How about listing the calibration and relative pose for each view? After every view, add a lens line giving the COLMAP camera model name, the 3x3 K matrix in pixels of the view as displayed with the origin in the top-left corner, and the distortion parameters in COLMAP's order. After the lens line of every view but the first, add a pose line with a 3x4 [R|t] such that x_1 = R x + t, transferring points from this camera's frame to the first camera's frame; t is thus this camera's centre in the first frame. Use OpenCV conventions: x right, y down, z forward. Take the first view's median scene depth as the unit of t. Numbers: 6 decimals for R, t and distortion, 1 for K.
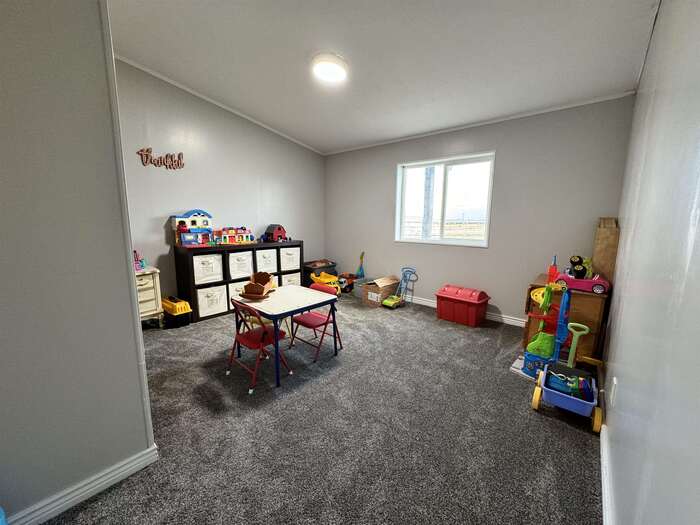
lens RADIAL K [[280.0, 0, 349.8], [0, 280.0, 261.4], [0, 0, 1]] dist [-0.000329, 0.000063]
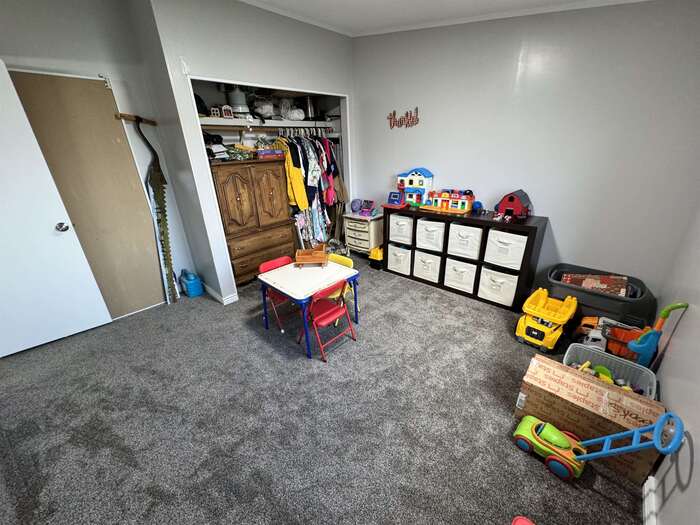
lens RADIAL K [[280.0, 0, 350.0], [0, 280.0, 264.7], [0, 0, 1]] dist [-0.000329, 0.000063]
pose [[-0.028091, 0.375366, -0.926451, 0.495390], [-0.121125, 0.918709, 0.375902, -0.215577], [0.992240, 0.122775, 0.019659, 0.789901]]
